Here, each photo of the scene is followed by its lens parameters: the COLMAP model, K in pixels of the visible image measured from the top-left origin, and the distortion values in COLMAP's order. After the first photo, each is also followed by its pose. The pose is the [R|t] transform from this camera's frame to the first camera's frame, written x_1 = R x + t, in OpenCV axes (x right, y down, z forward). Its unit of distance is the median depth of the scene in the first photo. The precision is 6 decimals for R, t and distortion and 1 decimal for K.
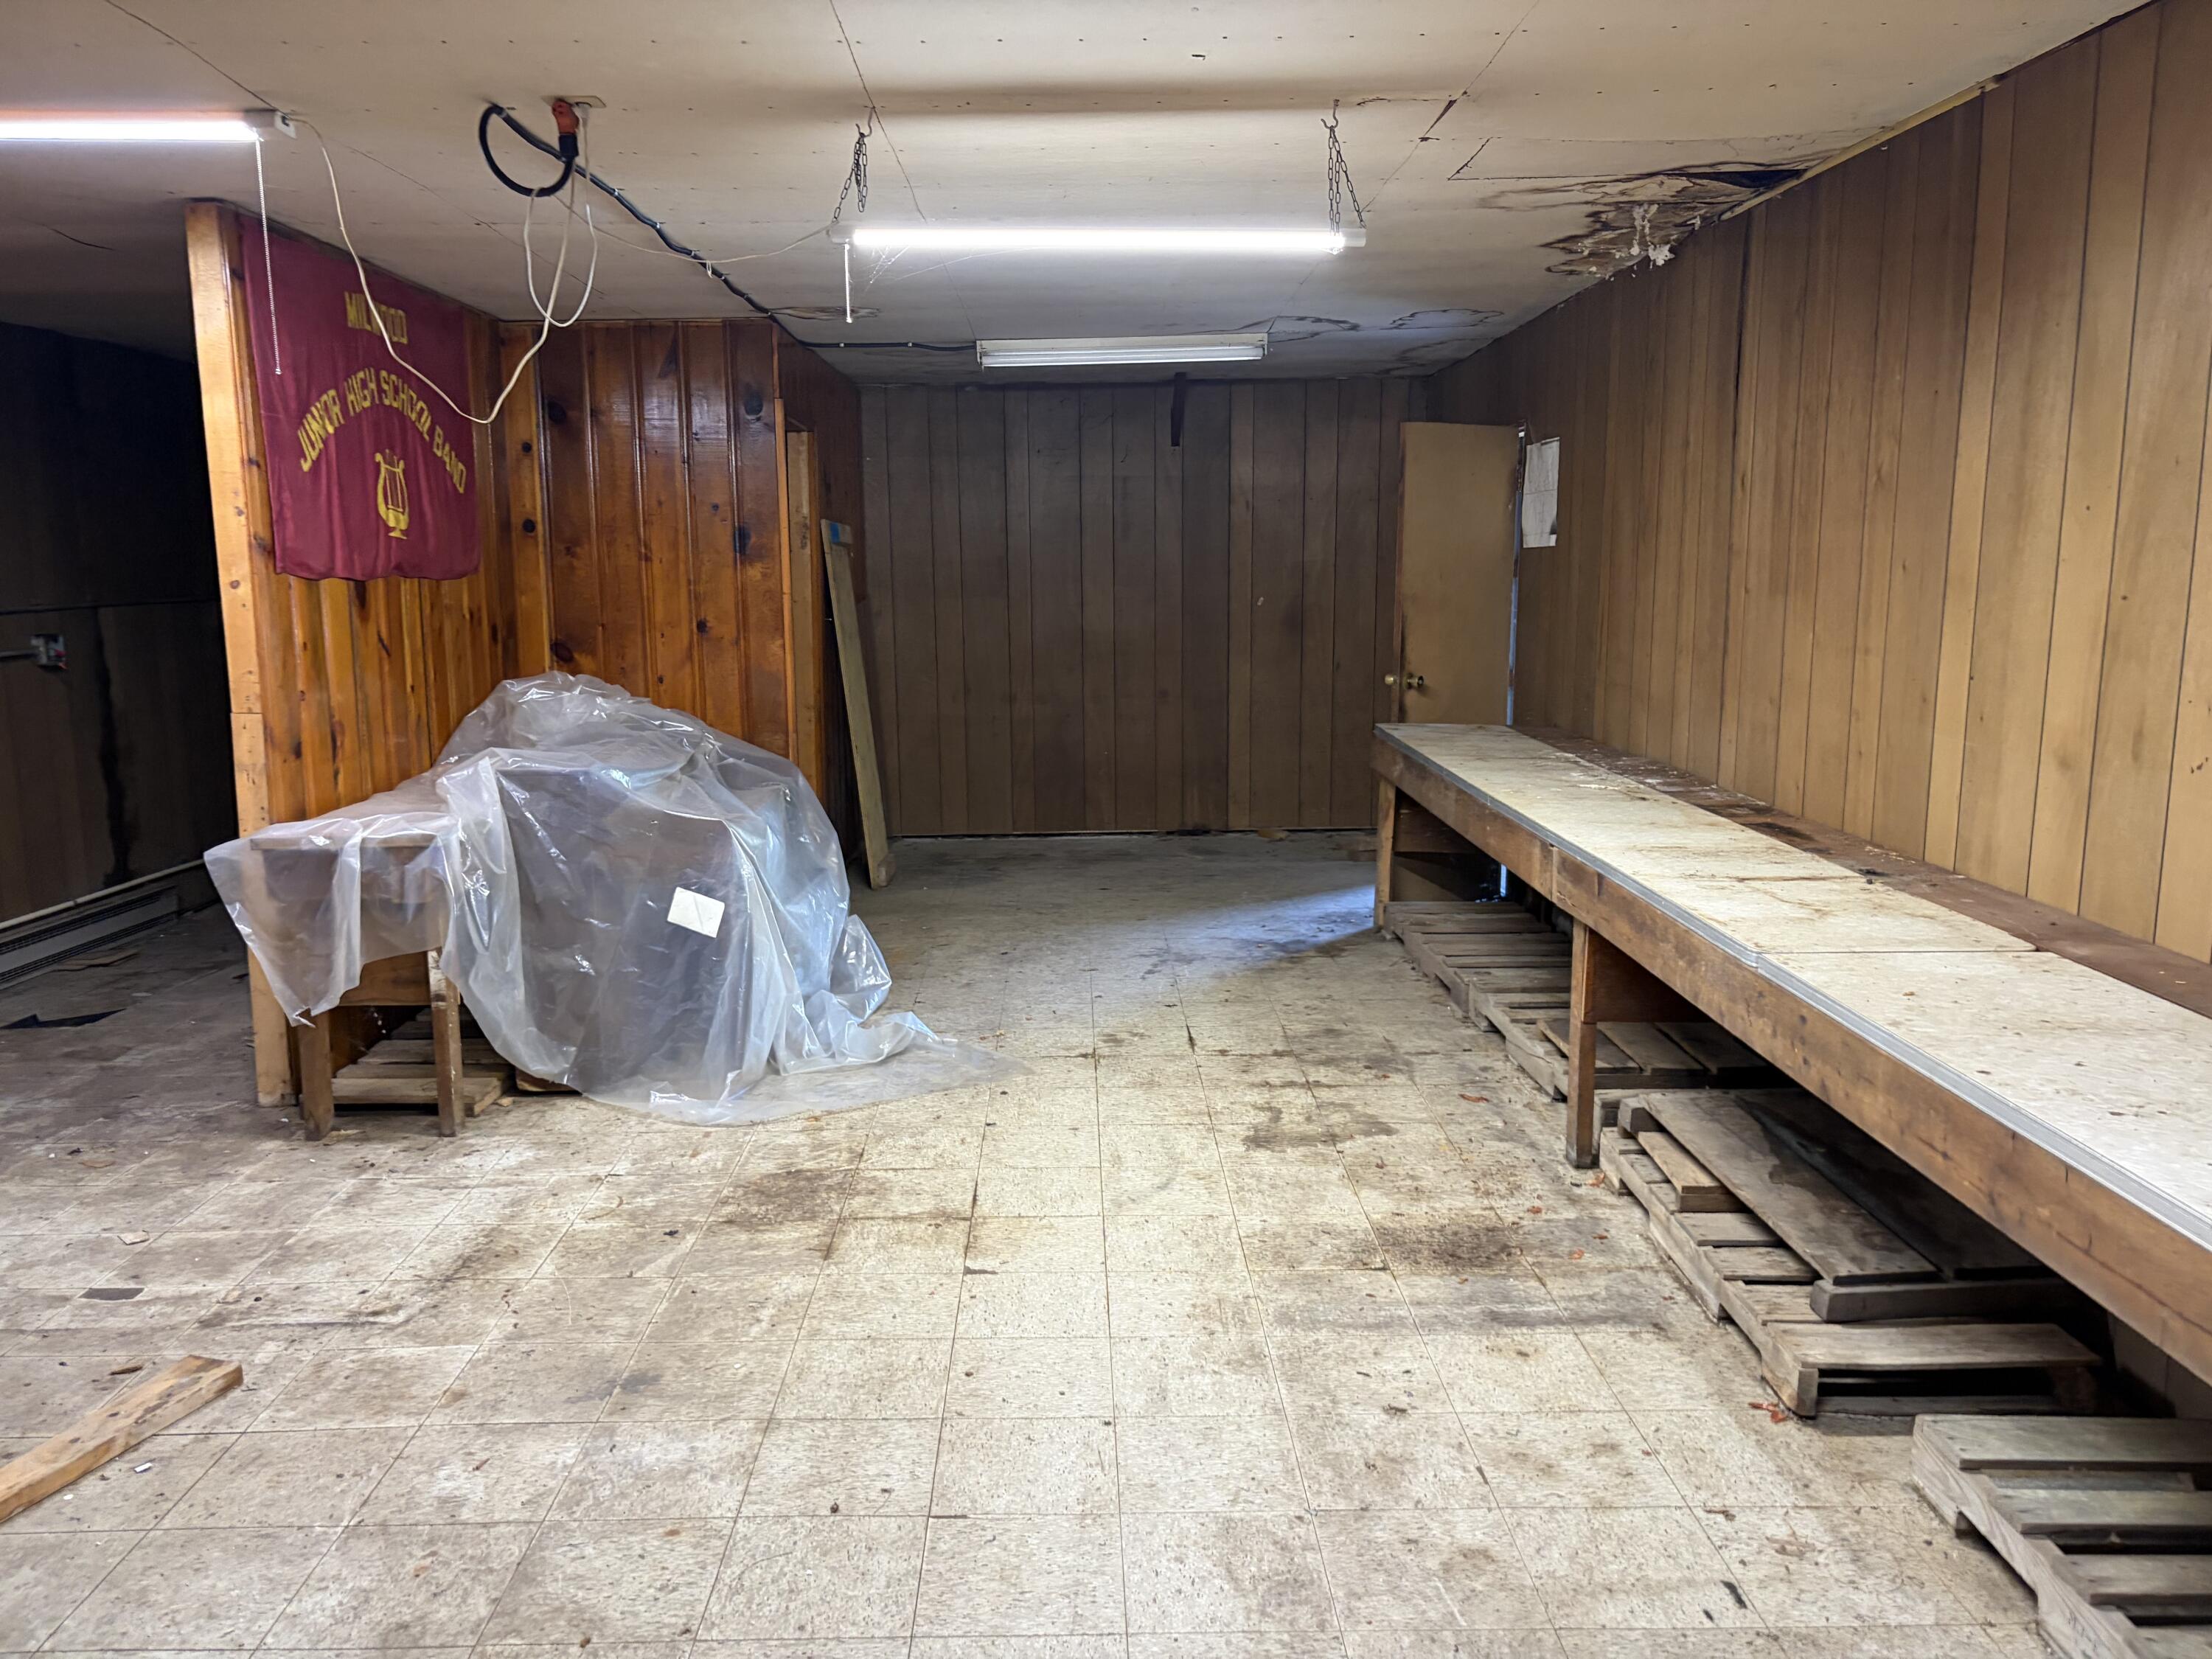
lens RADIAL K [[1697.1, 0, 1114.9], [0, 1697.1, 863.4], [0, 0, 1]] dist [0.027172, -0.006786]
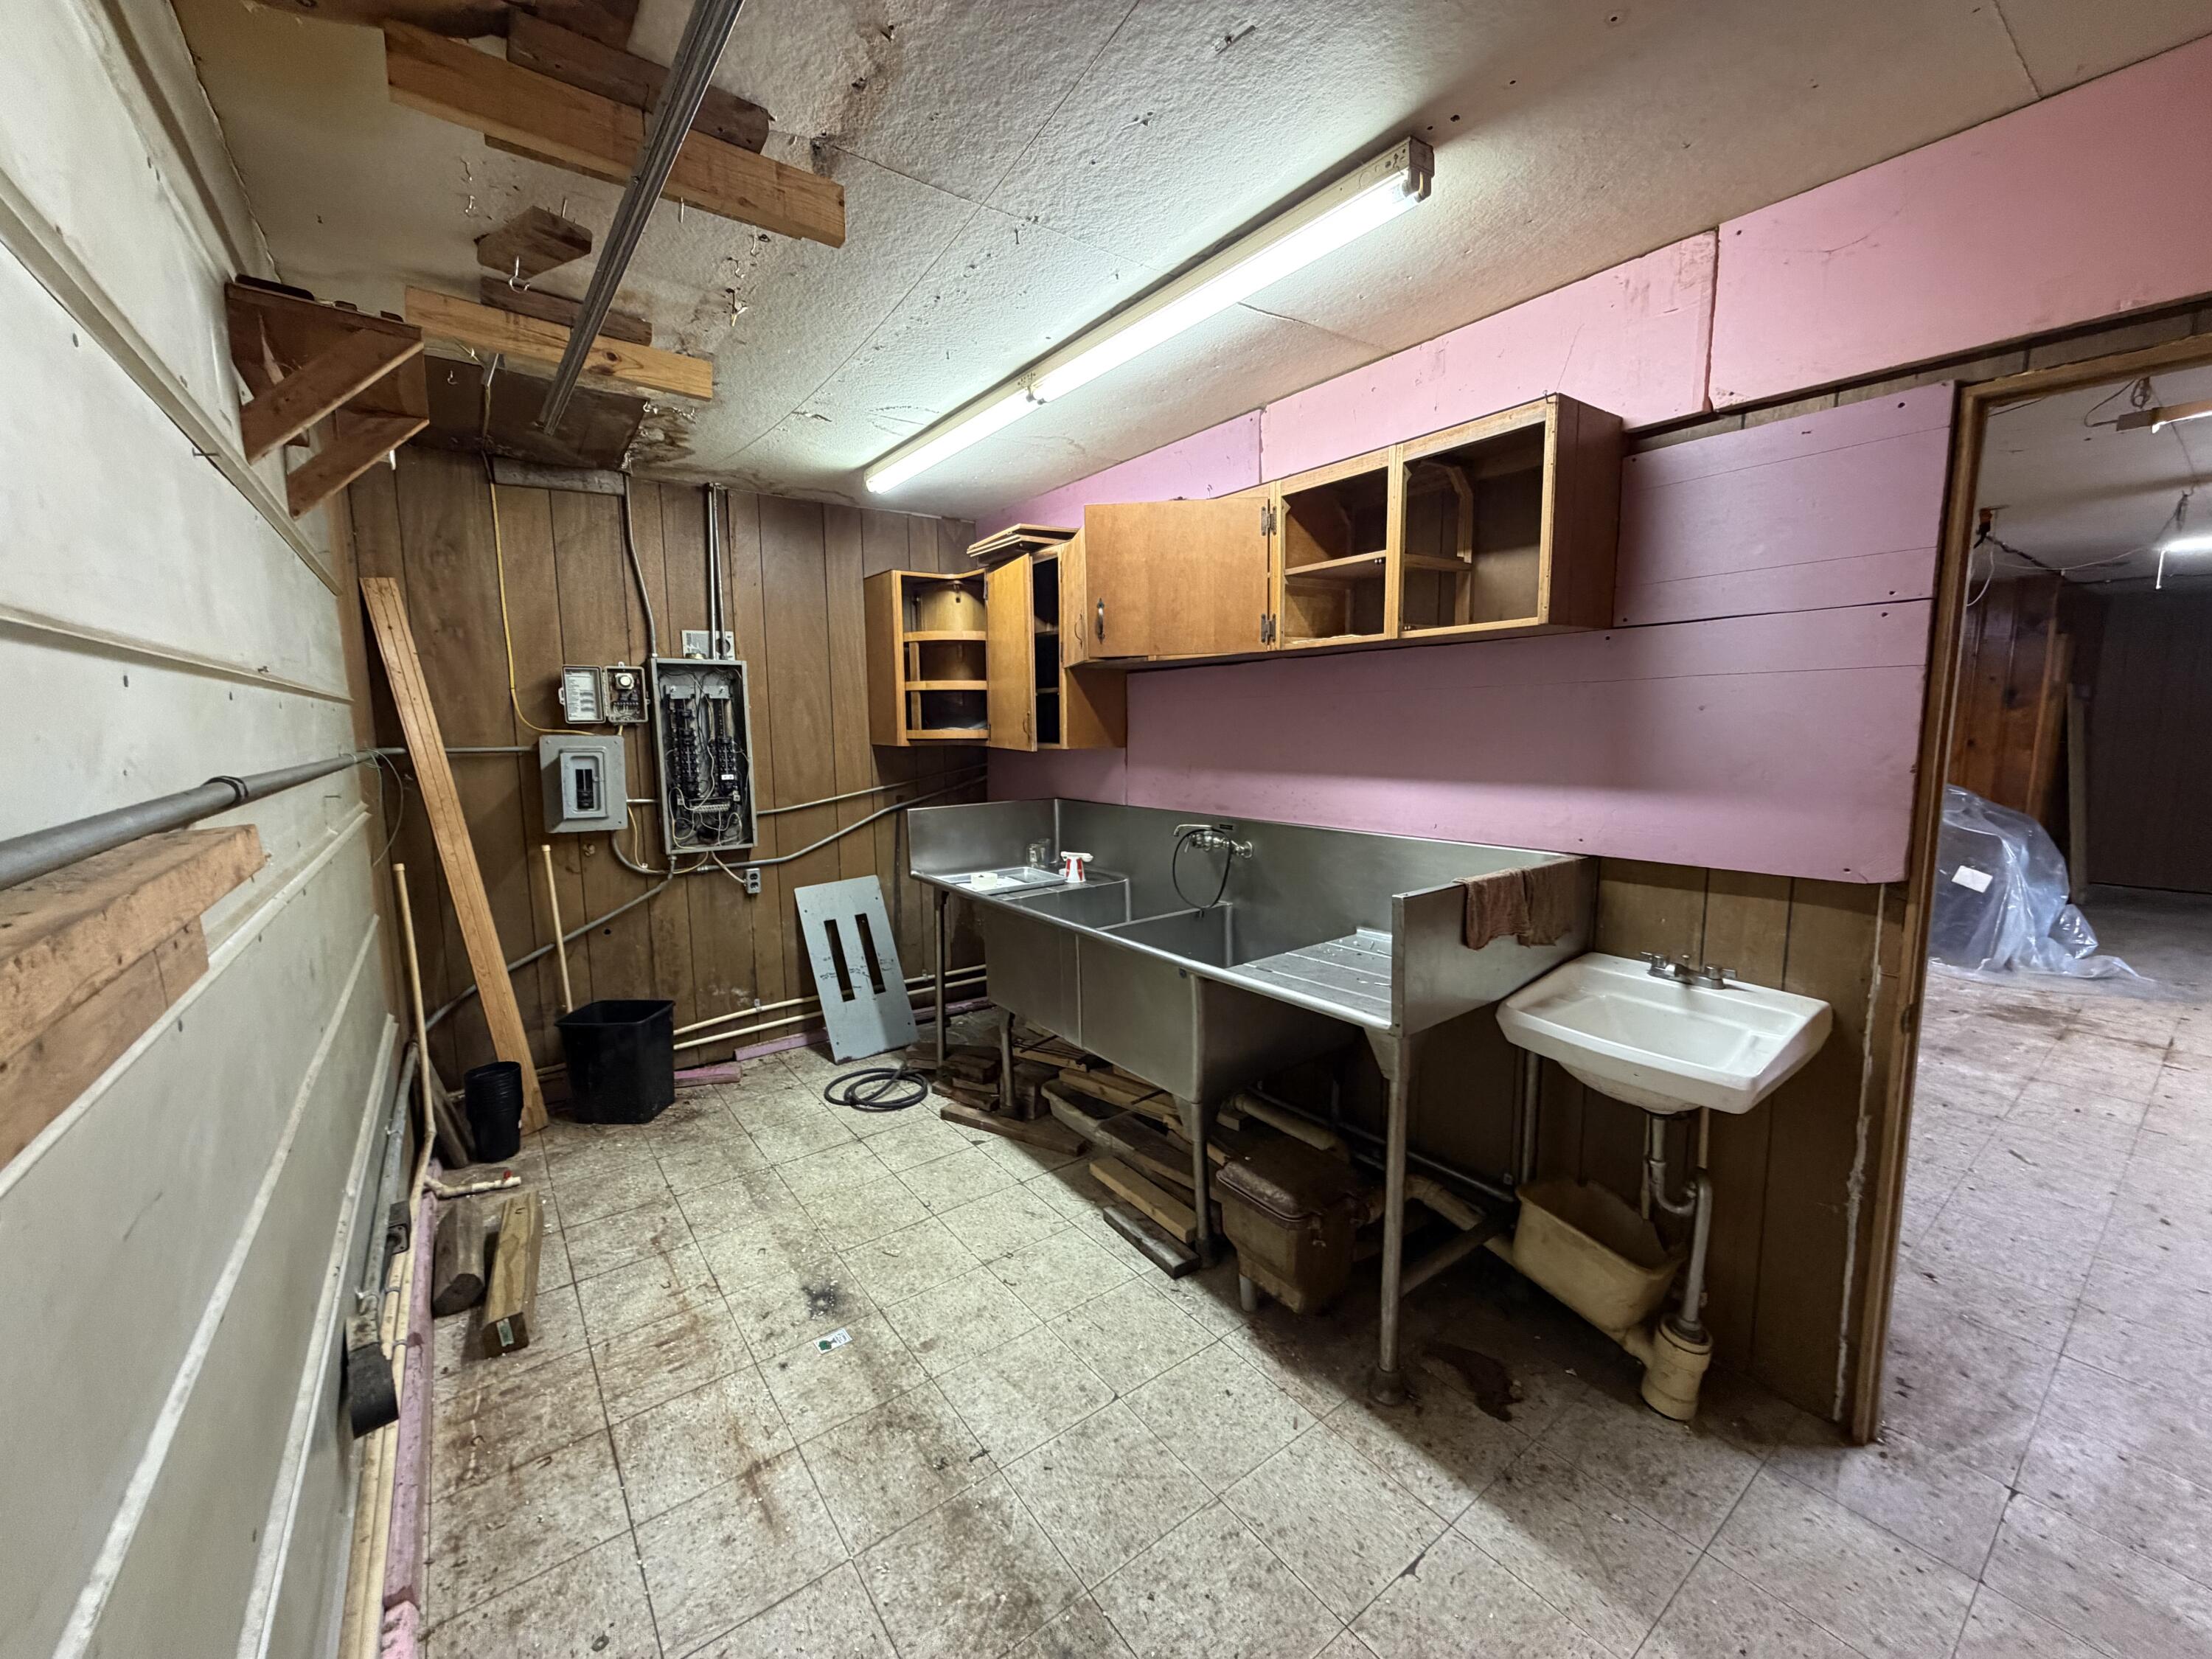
lens RADIAL K [[875.0, 0, 1106.0], [0, 875.0, 829.5], [0, 0, 1]] dist [0.001085, 0.000251]
pose [[0.575247, 0.107505, -0.810884, 0.000581], [-0.141854, 0.989416, 0.030542, 0.092386], [0.805586, 0.097458, 0.584409, -0.488346]]
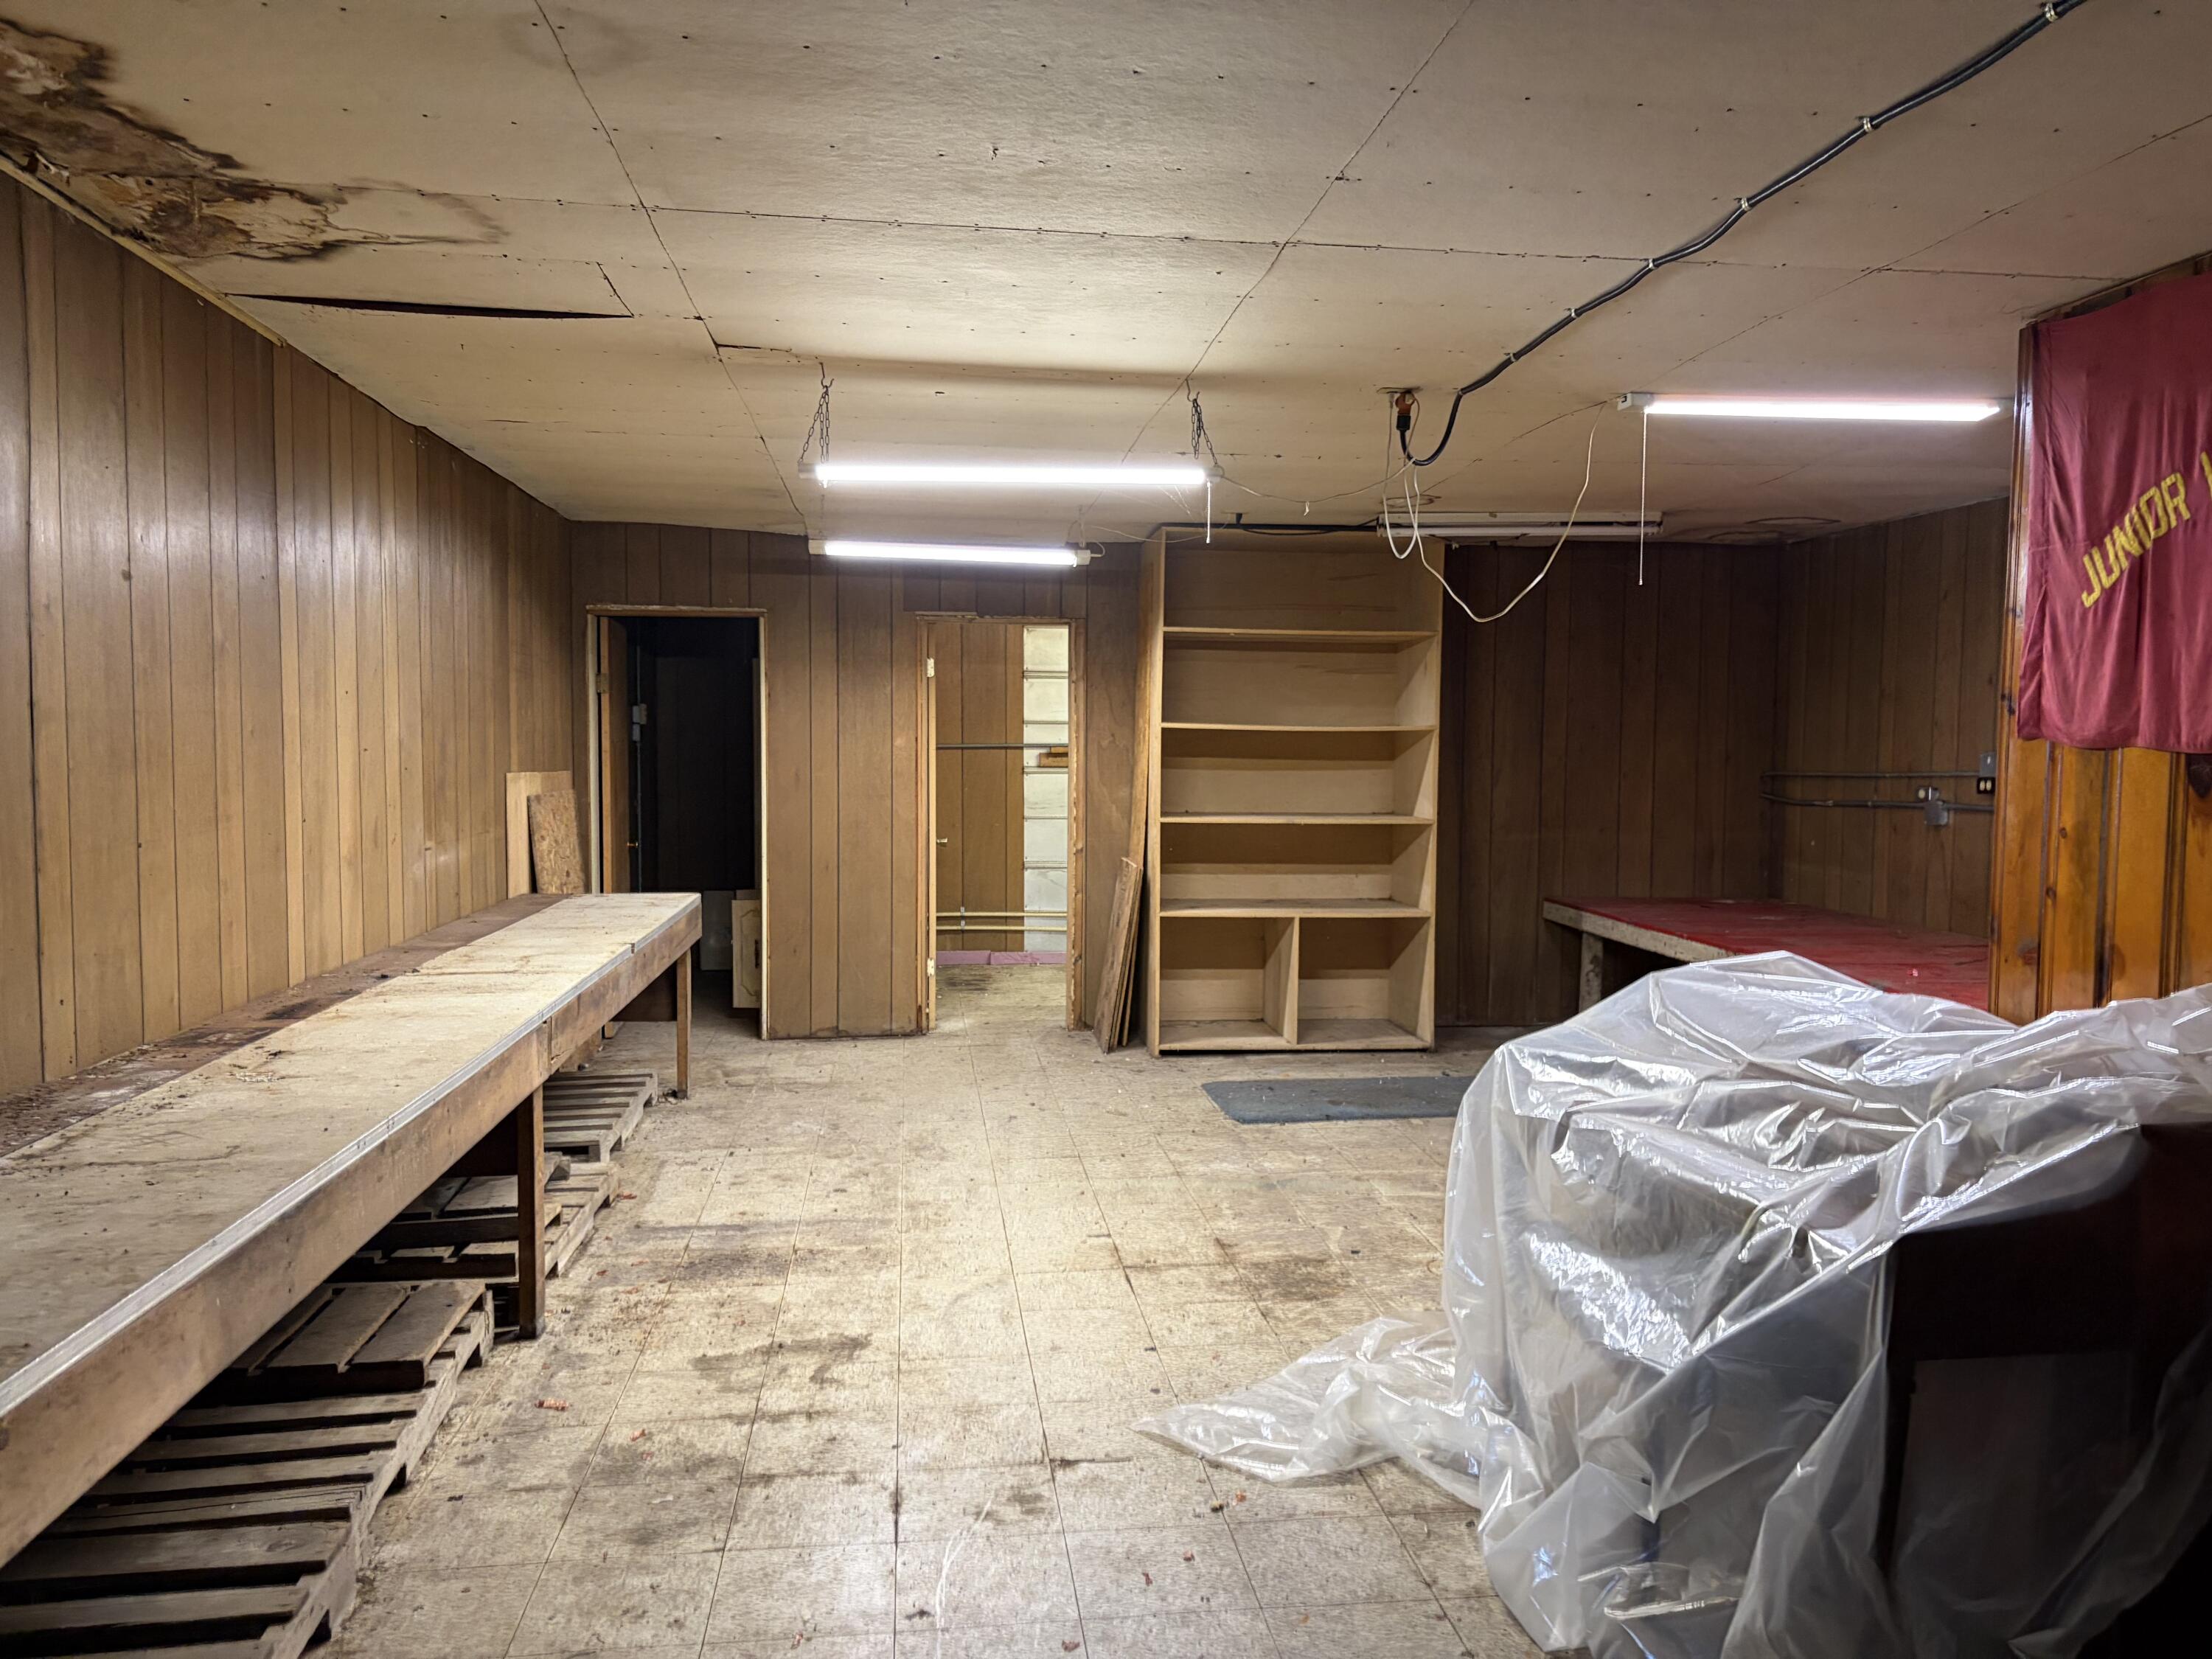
lens RADIAL K [[1667.9, 0, 1106.0], [0, 1667.9, 829.5], [0, 0, 1]] dist [0.027358, -0.025113]
pose [[-0.996112, 0.007453, -0.087781, 0.025290], [-0.013424, 0.971938, 0.234854, -0.322434], [0.087068, 0.235119, -0.968059, 1.816649]]
